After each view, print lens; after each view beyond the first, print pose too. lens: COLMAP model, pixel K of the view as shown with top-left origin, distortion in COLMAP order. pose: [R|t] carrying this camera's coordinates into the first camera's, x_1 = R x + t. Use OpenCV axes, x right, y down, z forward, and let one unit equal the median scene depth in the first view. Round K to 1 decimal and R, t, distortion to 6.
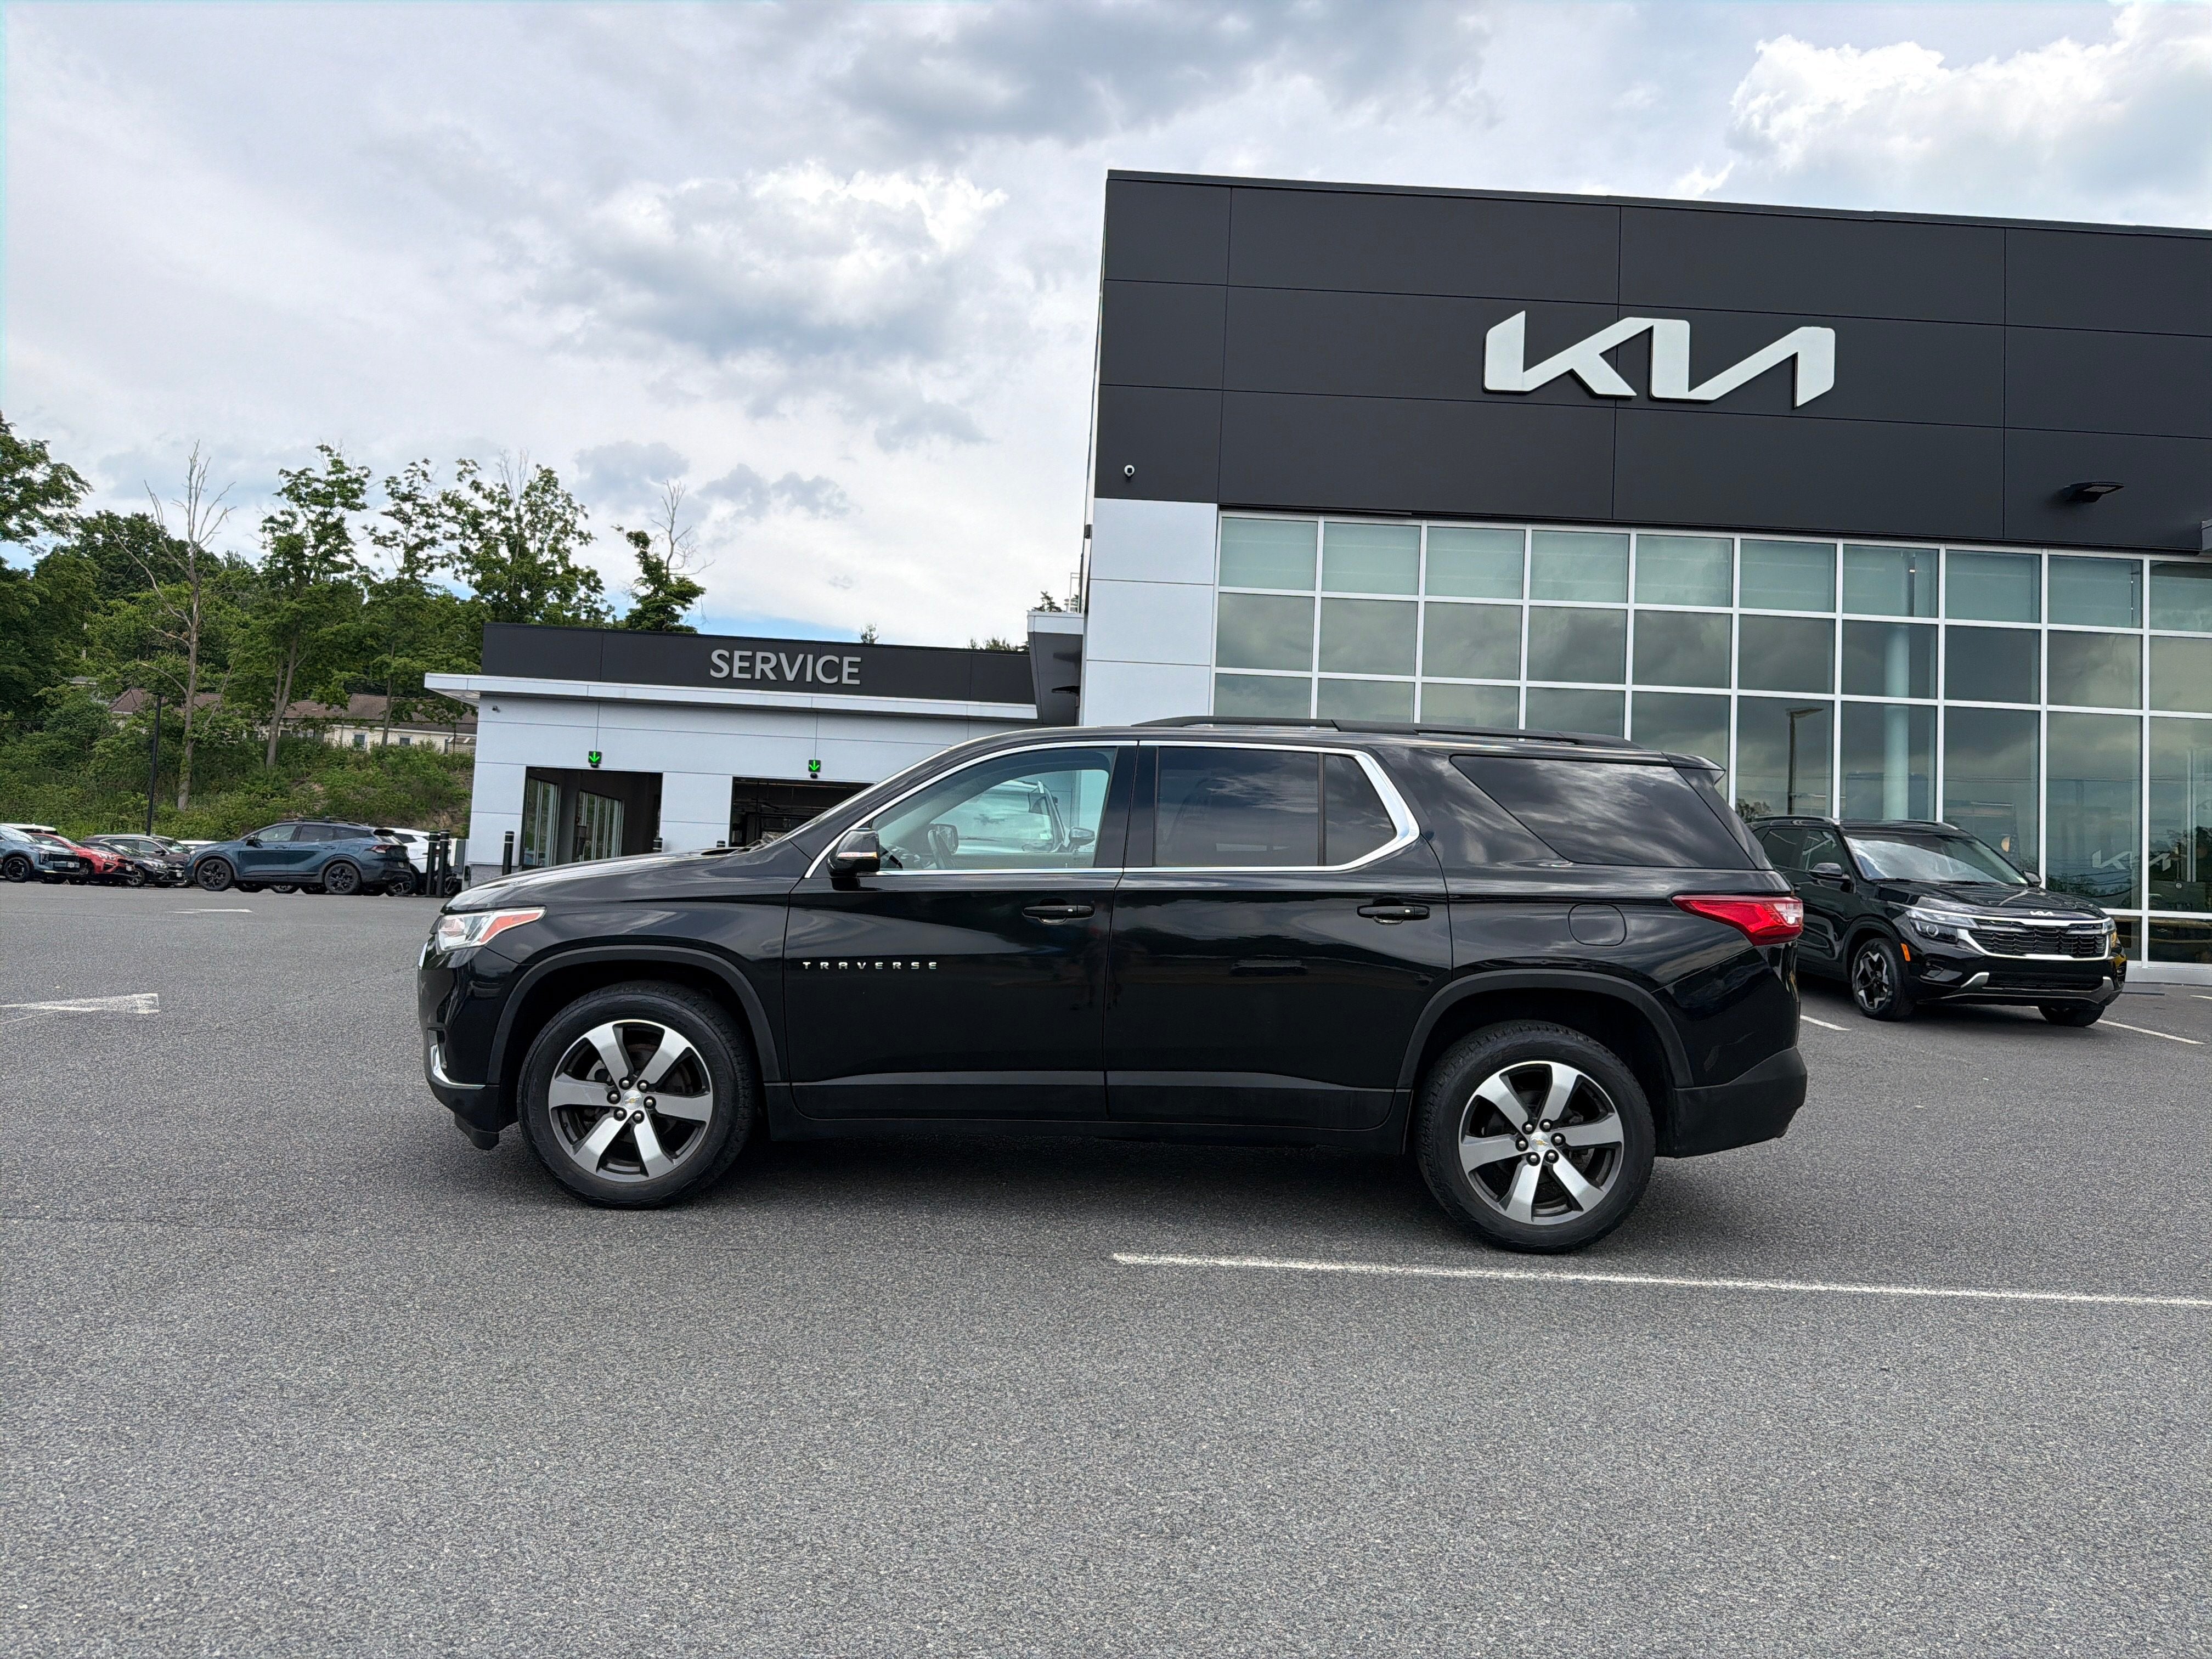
lens RADIAL K [[1589.5, 0, 1144.4], [0, 1589.5, 732.7], [0, 0, 1]] dist [0.015707, -0.026779]
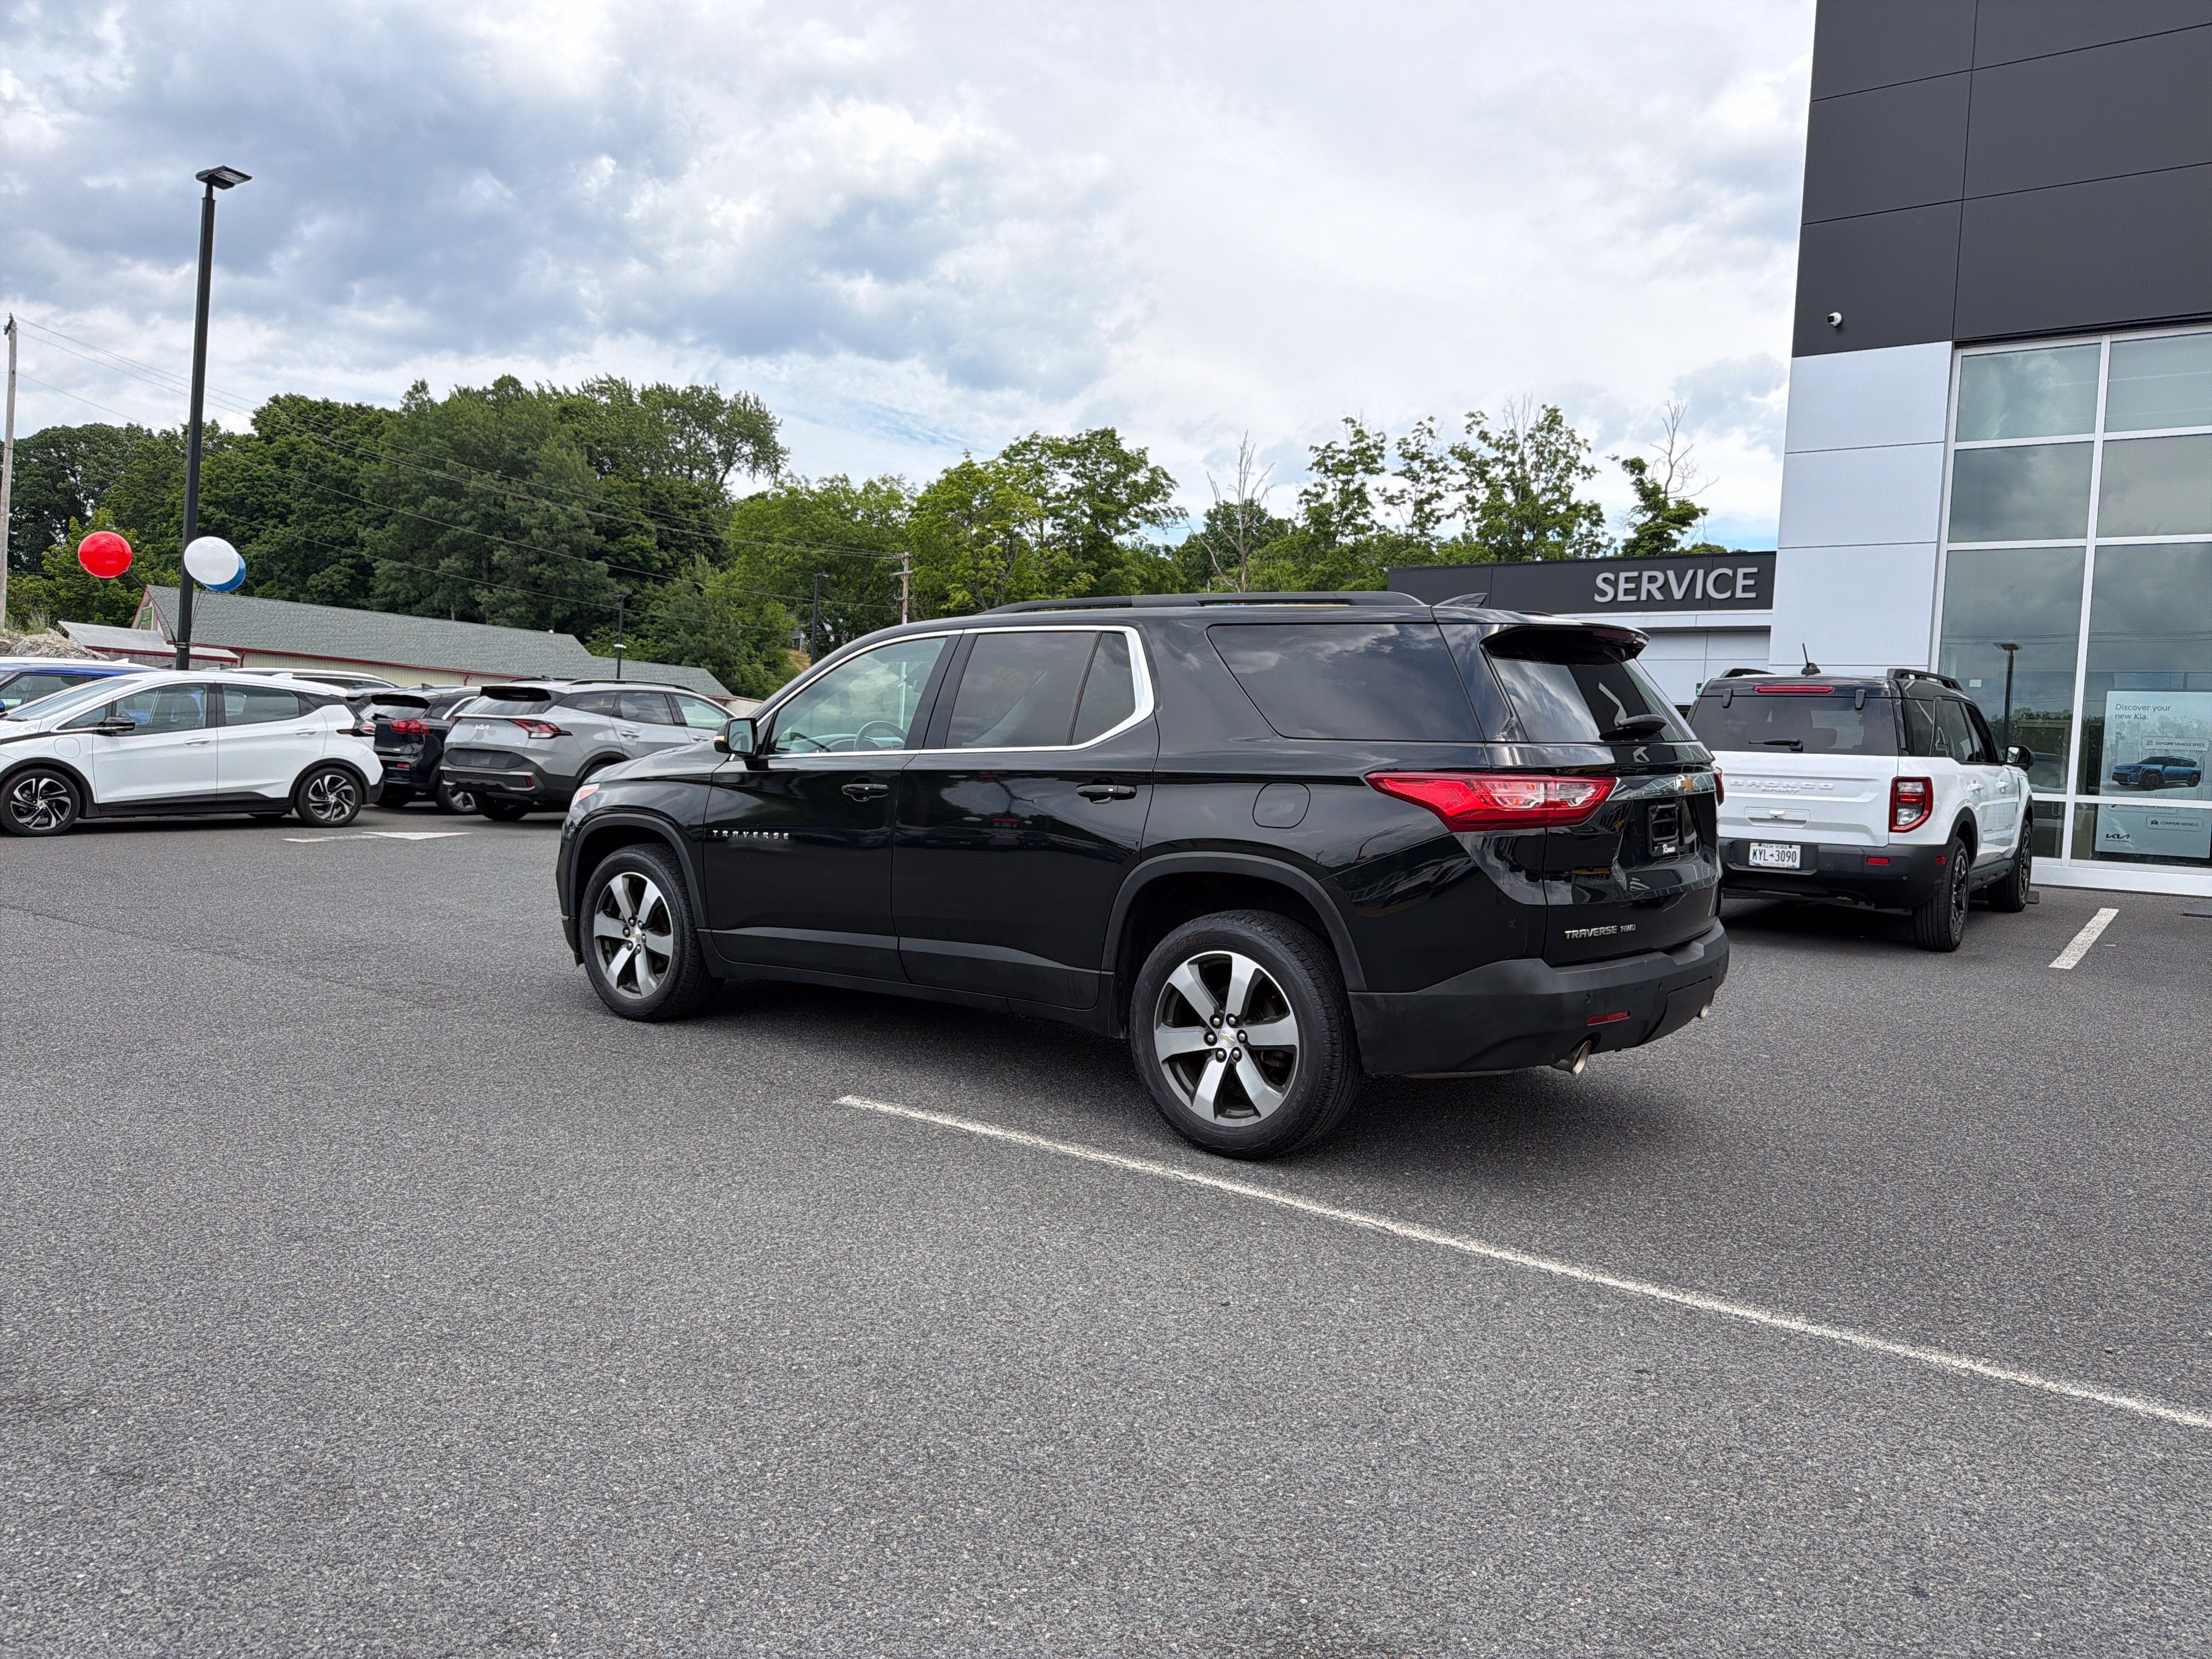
lens RADIAL K [[1589.5, 0, 1125.2], [0, 1589.5, 783.1], [0, 0, 1]] dist [0.015707, -0.026779]
pose [[0.775504, -0.003921, -0.631331, 0.214054], [0.049702, 0.997256, 0.054858, 0.015380], [0.629384, -0.073921, 0.773571, 0.071122]]
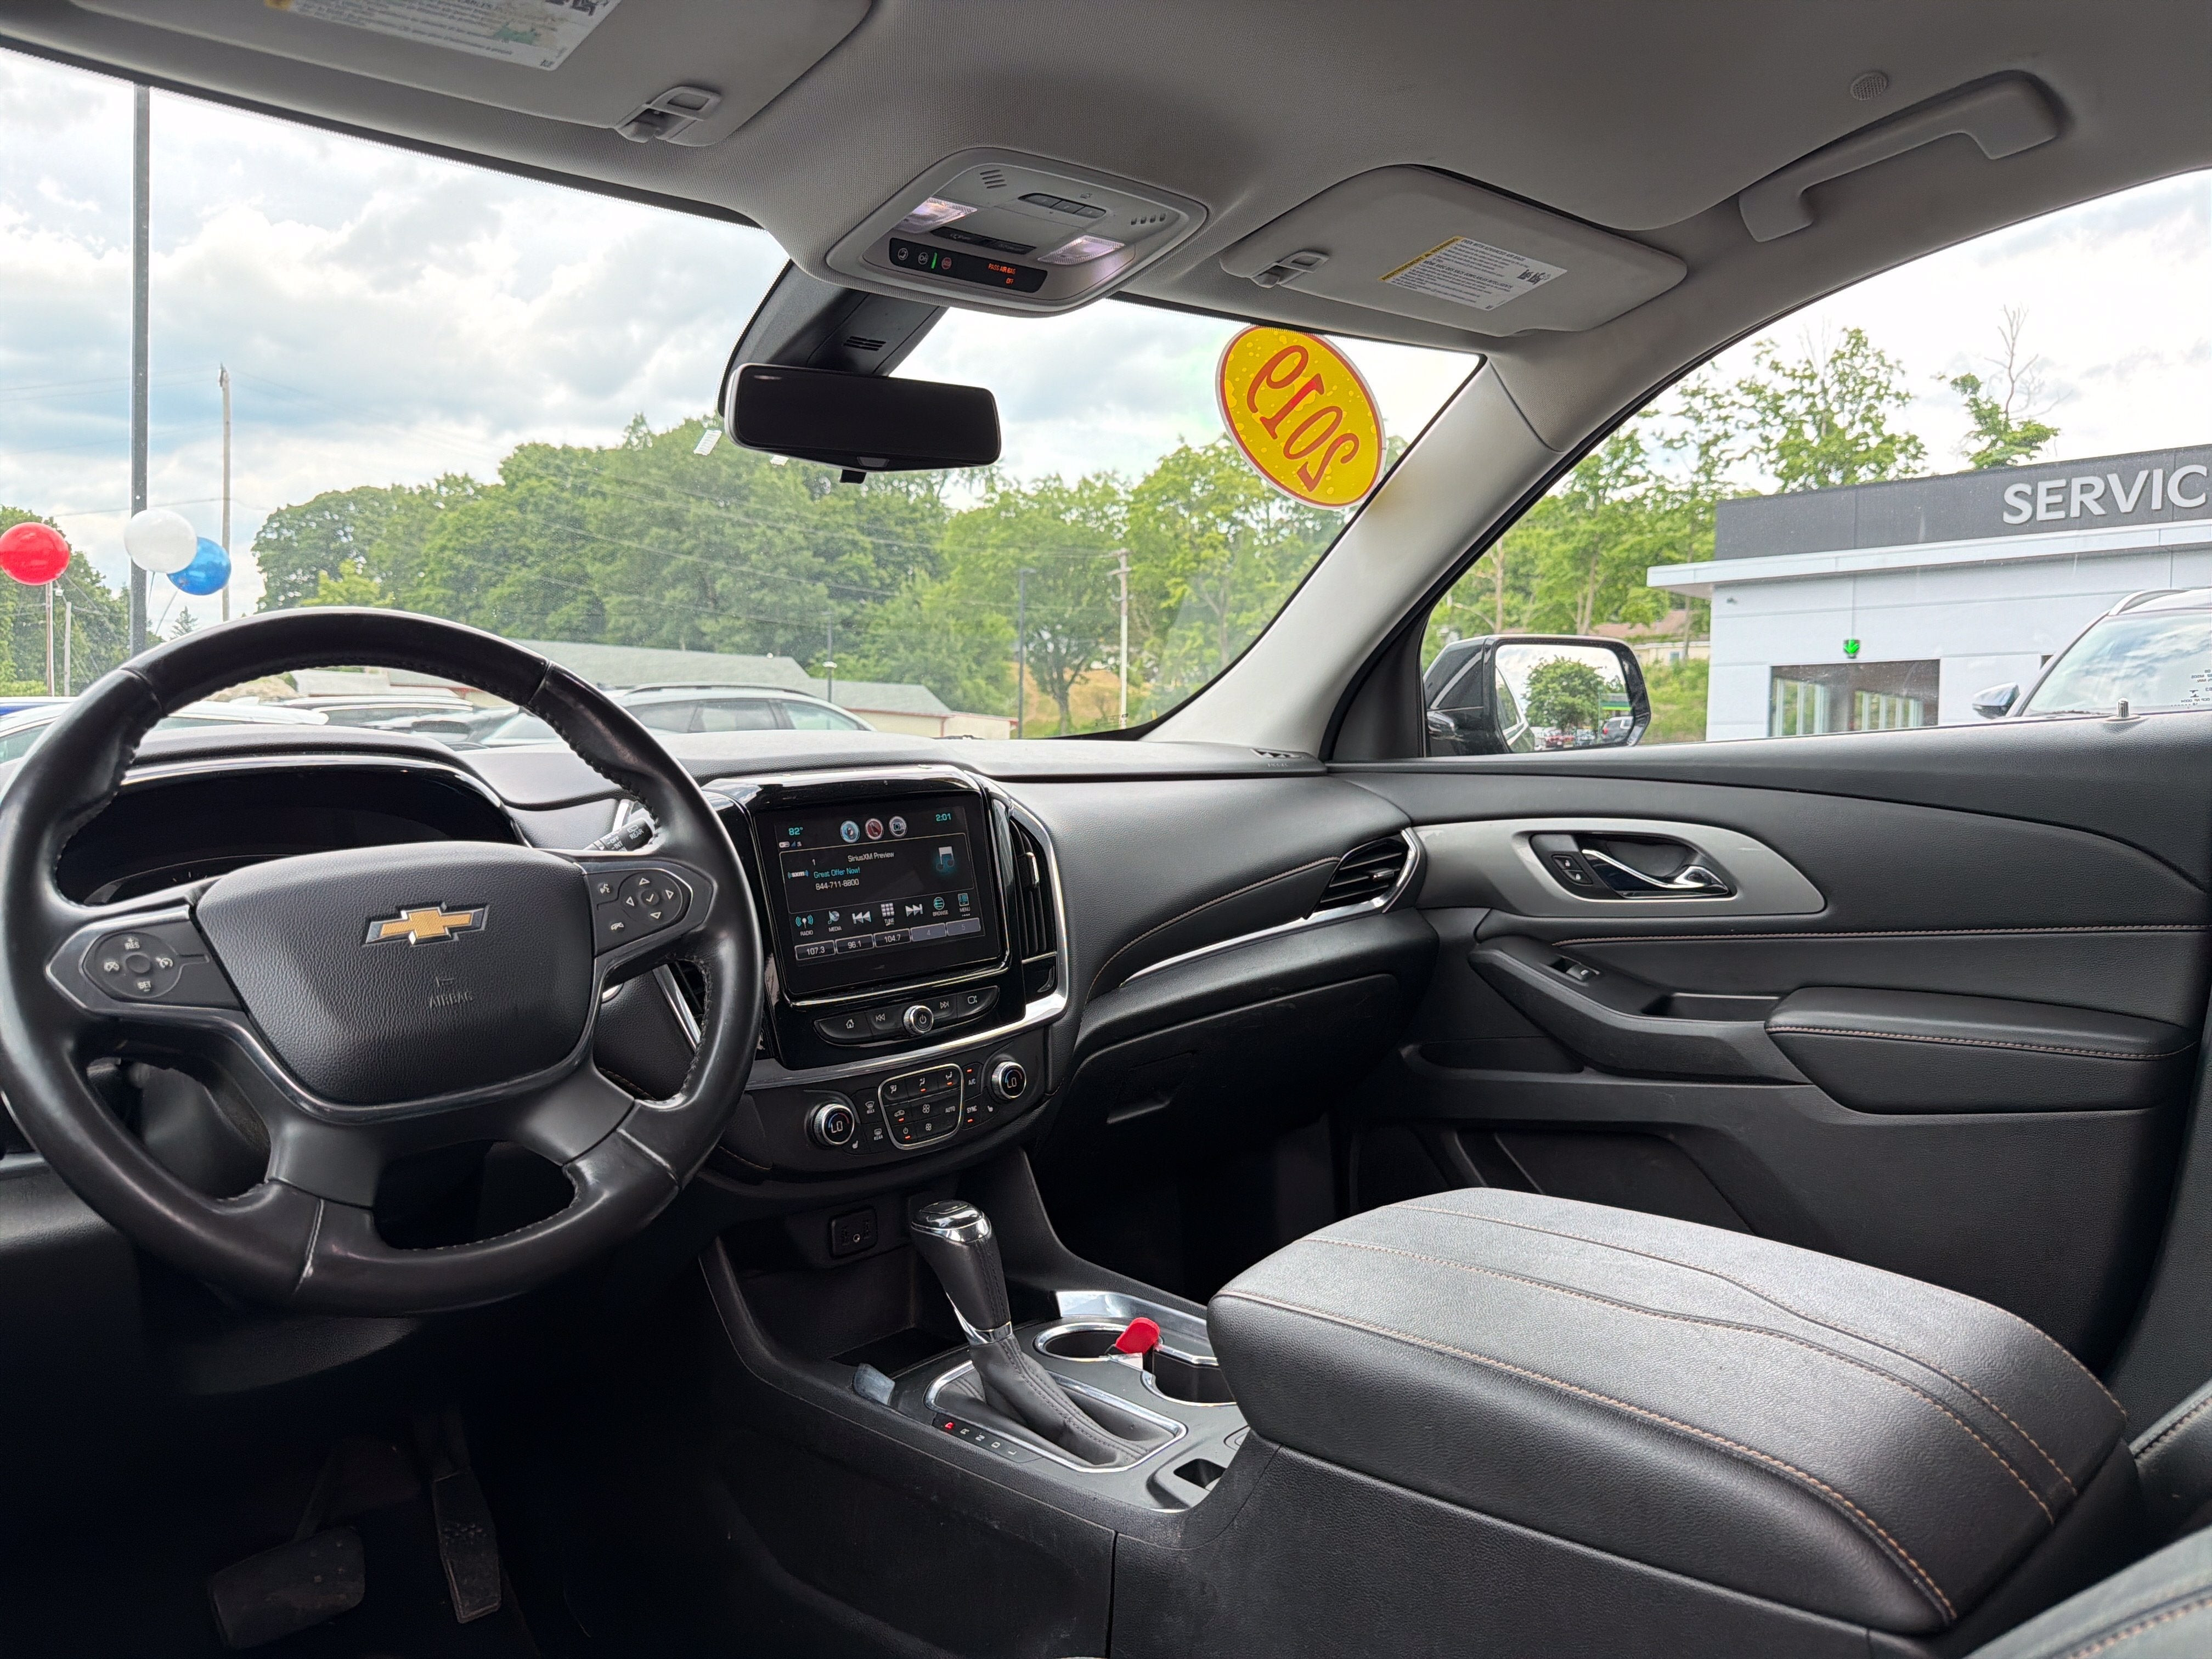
lens RADIAL K [[1589.5, 0, 1128.0], [0, 1589.5, 837.3], [0, 0, 1]] dist [0.015707, -0.026779]
pose [[0.674088, -0.012985, -0.738537, 0.001462], [0.101506, 0.991988, 0.075207, 0.022743], [0.731644, -0.125662, 0.670005, 0.303648]]
